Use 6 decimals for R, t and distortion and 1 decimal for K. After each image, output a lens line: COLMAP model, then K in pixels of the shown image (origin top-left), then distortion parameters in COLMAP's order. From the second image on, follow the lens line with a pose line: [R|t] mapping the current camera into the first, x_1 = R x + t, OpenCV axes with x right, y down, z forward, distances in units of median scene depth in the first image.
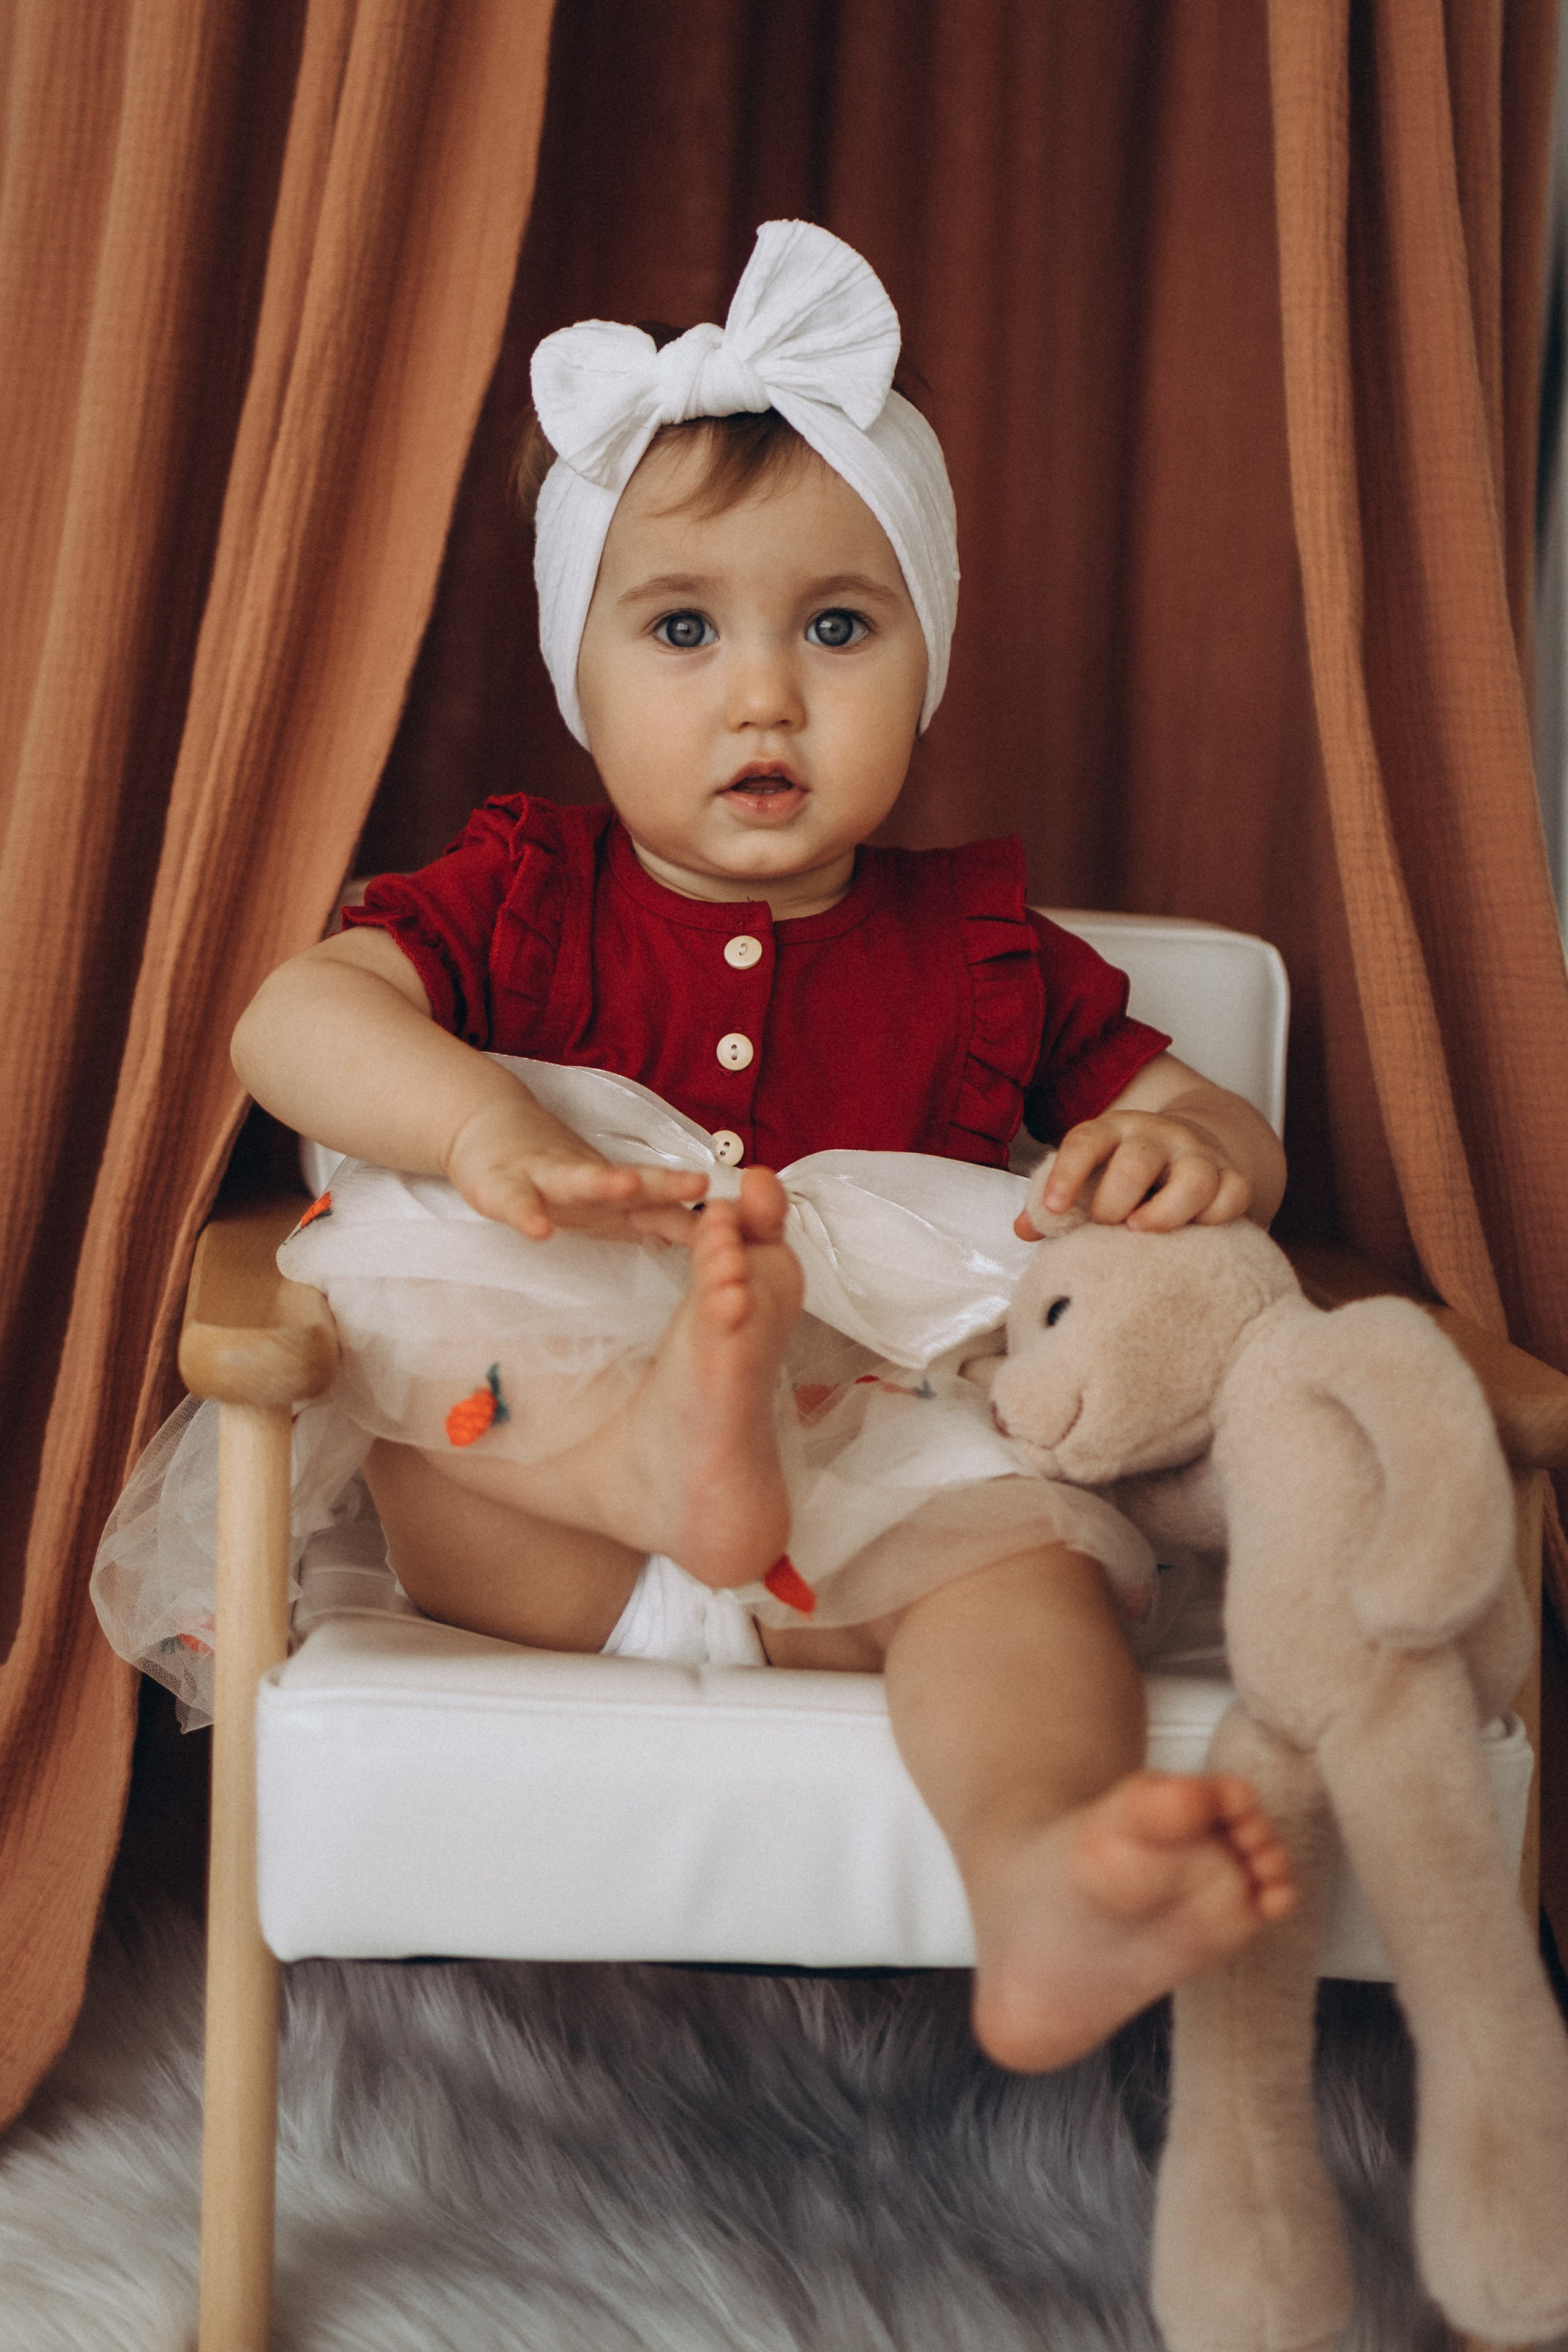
lens RADIAL K [[2802.5, 0, 784.0], [0, 2802.5, 1176.0], [0, 0, 1]] dist [0.263807, -0.531491]
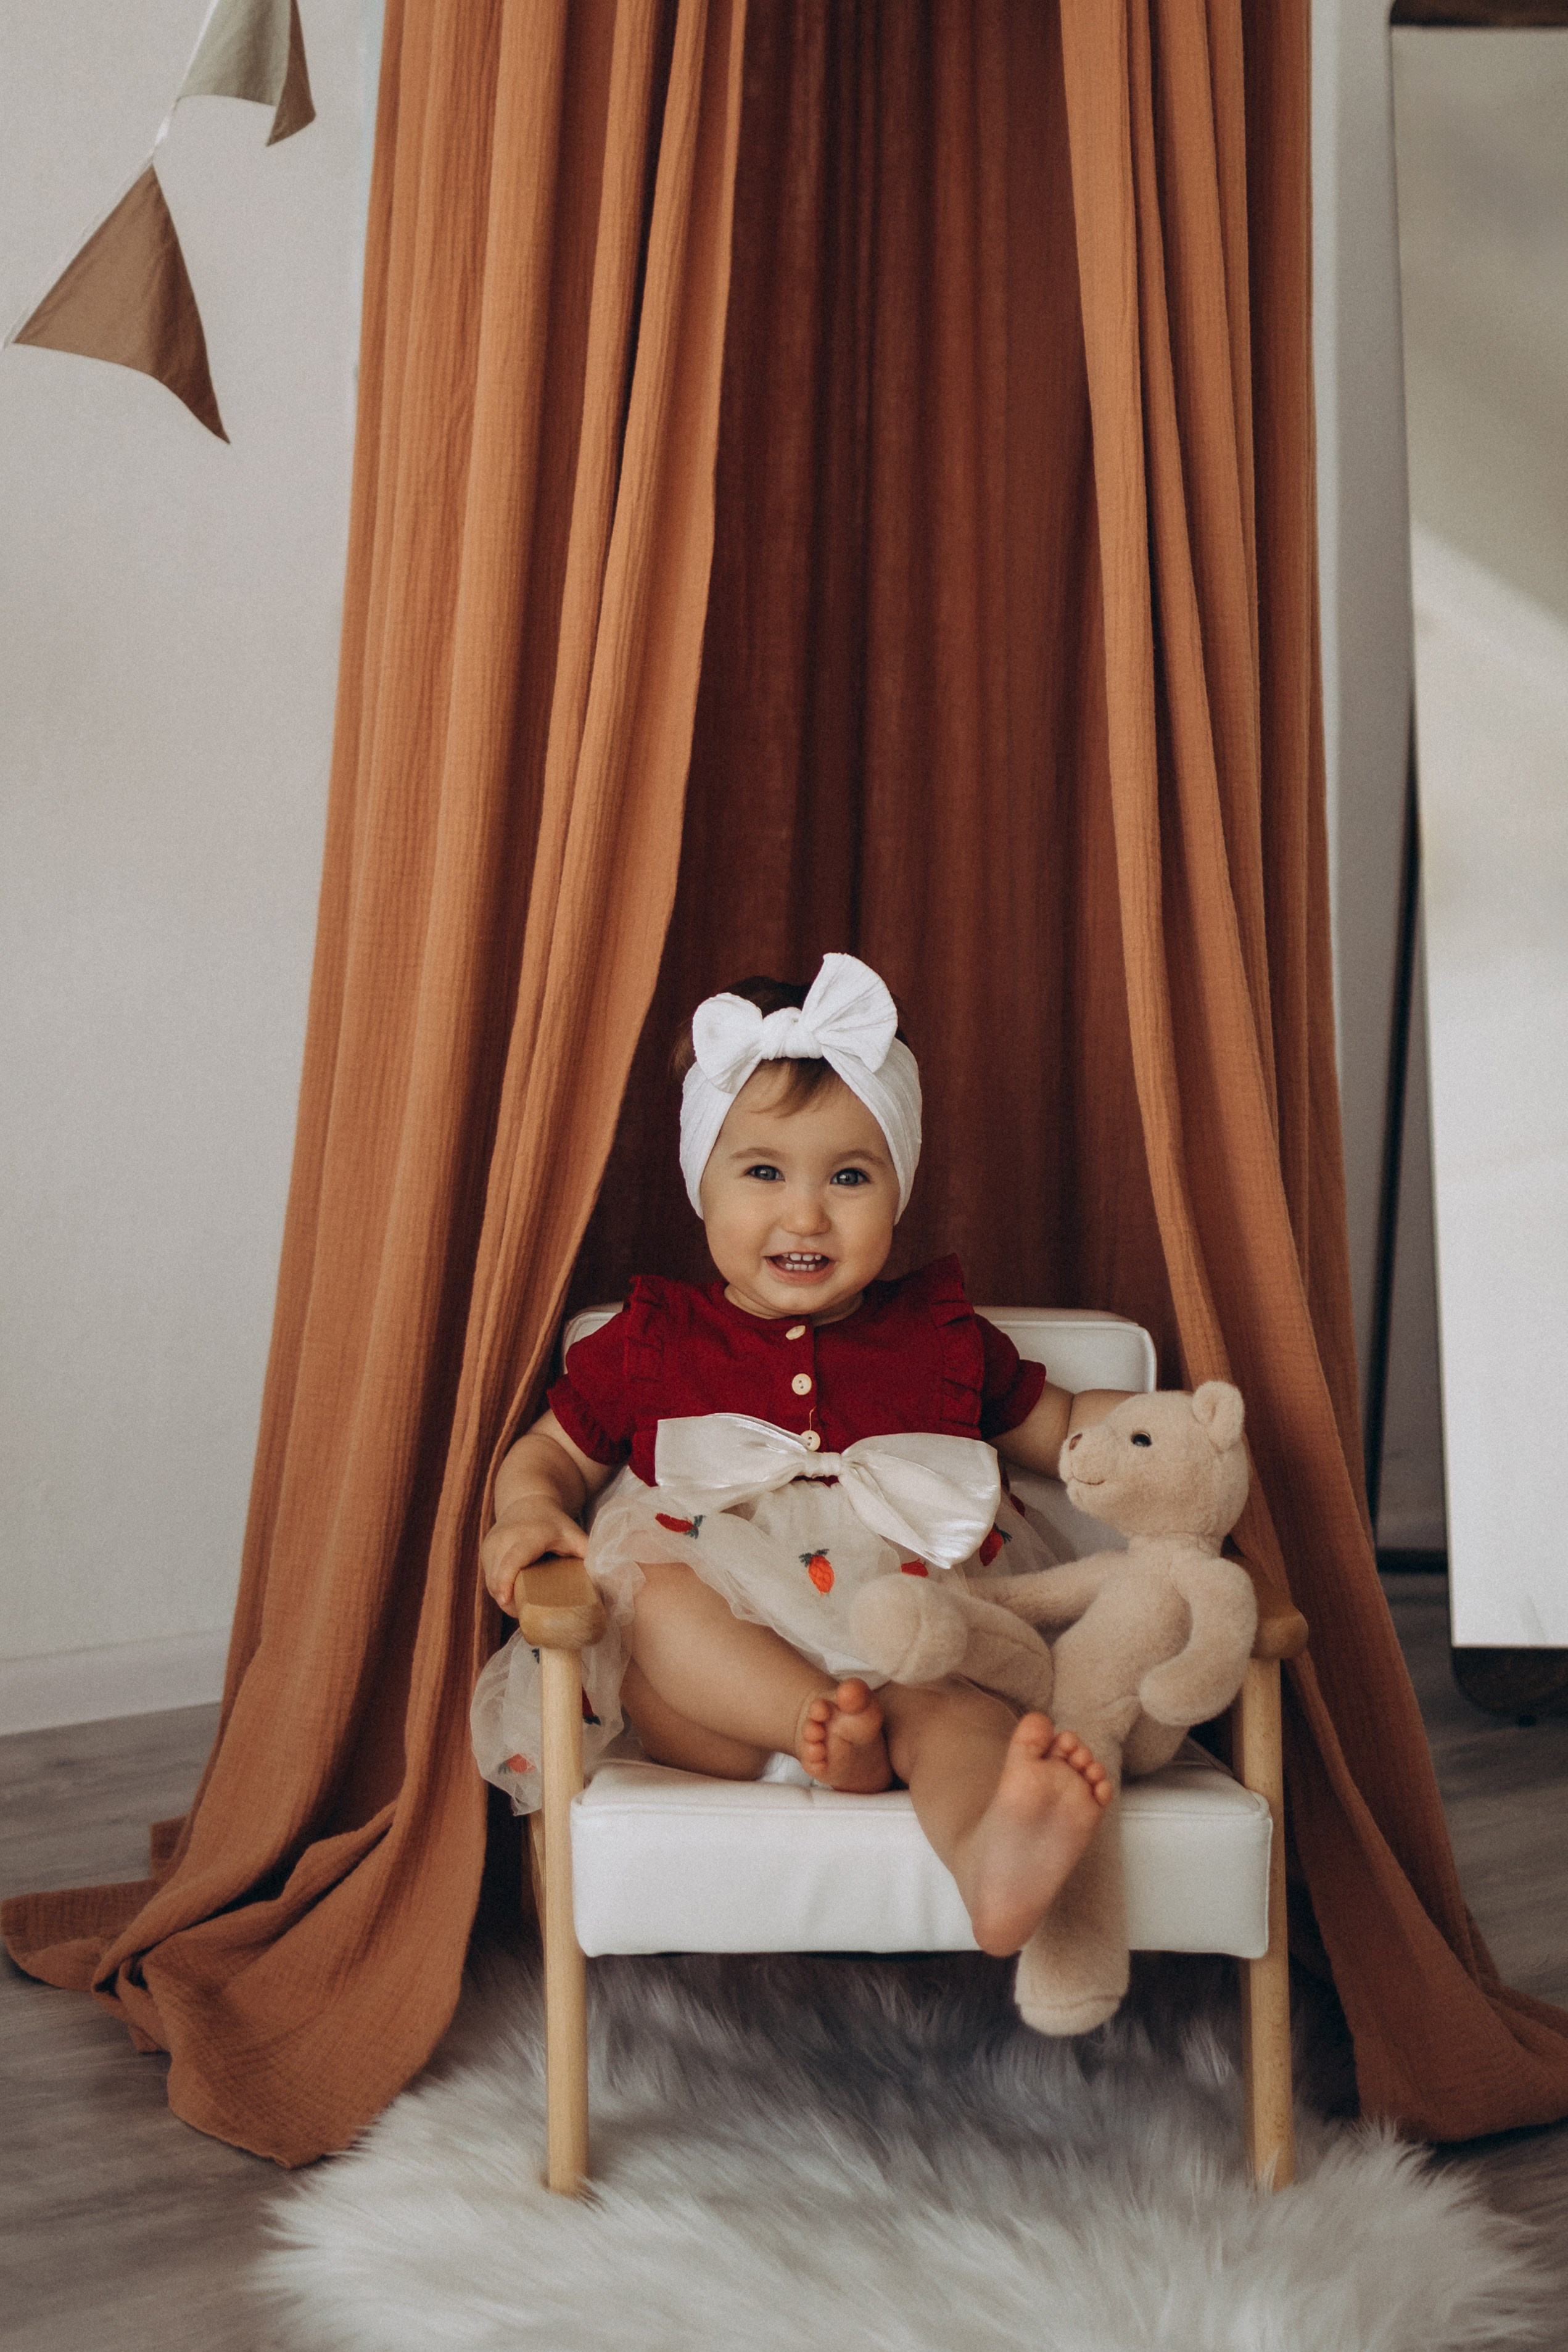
lens RADIAL K [[2335.5, 0, 784.0], [0, 2335.5, 1176.0], [0, 0, 1]] dist [0.174481, -0.441949]
pose [[0.998497, -0.041199, -0.036141, 0.019980], [0.037866, 0.995356, -0.088506, -0.066784], [0.039619, 0.087005, 0.995420, -0.431191]]
